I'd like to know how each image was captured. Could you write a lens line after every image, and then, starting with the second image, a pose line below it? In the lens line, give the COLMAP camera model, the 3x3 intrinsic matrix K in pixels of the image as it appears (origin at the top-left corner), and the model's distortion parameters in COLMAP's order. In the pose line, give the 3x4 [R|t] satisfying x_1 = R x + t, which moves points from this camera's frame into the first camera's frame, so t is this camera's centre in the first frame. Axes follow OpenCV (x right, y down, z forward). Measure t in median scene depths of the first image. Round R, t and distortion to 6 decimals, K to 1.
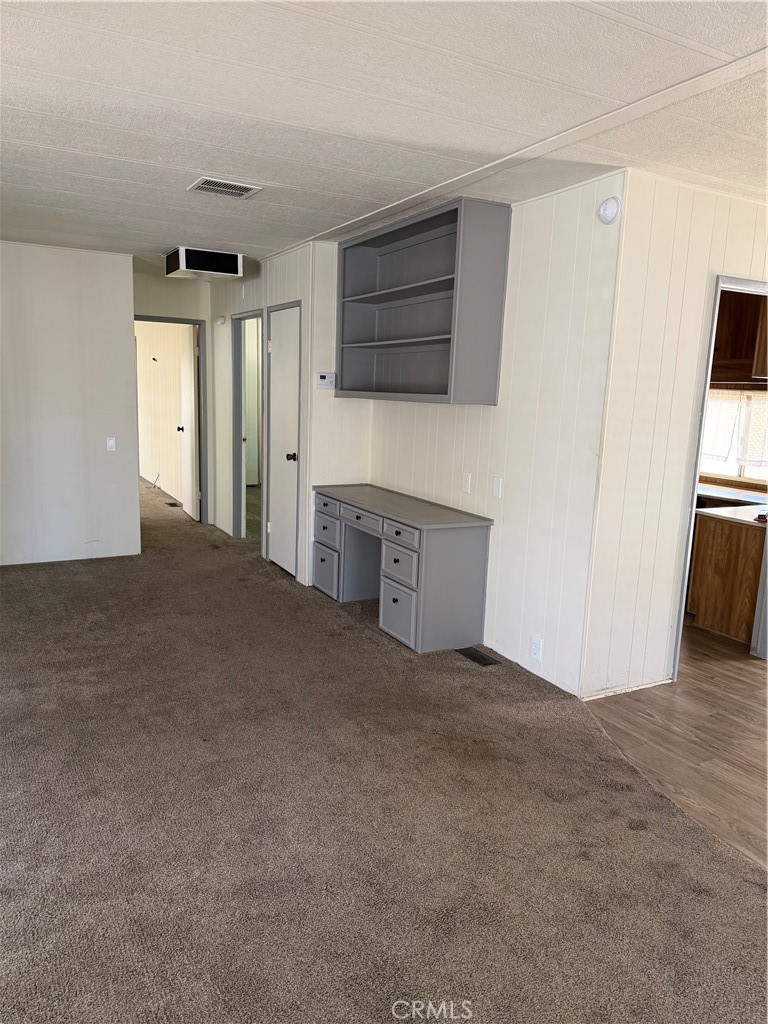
lens RADIAL K [[721.5, 0, 383.6], [0, 721.5, 516.2], [0, 0, 1]] dist [0.063623, -0.085522]
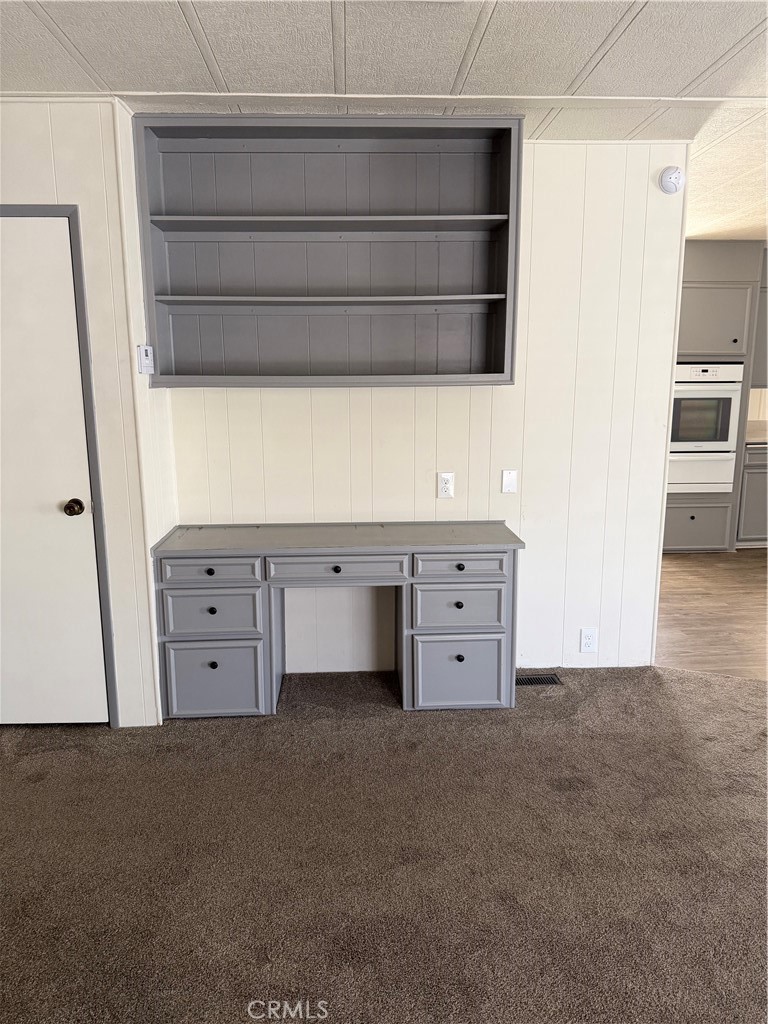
lens RADIAL K [[726.8, 0, 384.0], [0, 726.8, 512.0], [0, 0, 1]] dist [-0.003361, -0.002940]
pose [[0.434782, -0.204585, 0.876989, -0.692008], [0.180674, 0.973868, 0.137613, -0.155774], [-0.882225, 0.098618, 0.460384, 0.789633]]
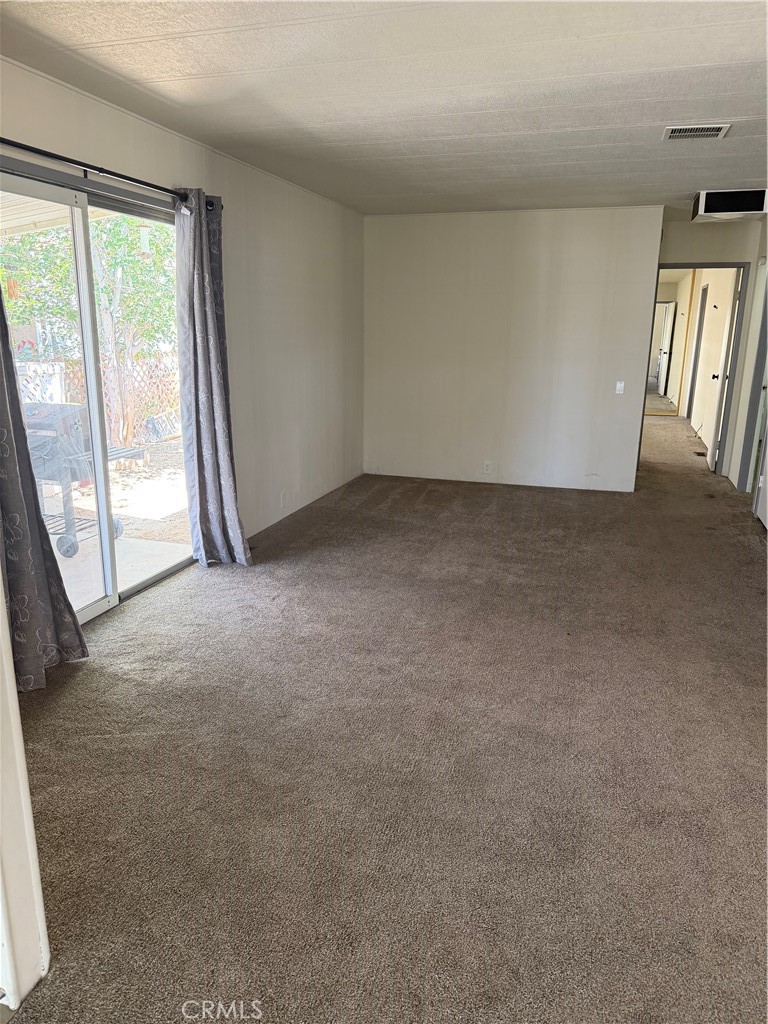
lens RADIAL K [[721.5, 0, 383.6], [0, 721.5, 516.2], [0, 0, 1]] dist [0.063623, -0.085522]
pose [[0.697398, 0.157259, -0.699218, 0.265178], [-0.114326, 0.987547, 0.108078, 0.021502], [0.707507, 0.004565, 0.706692, -0.031289]]
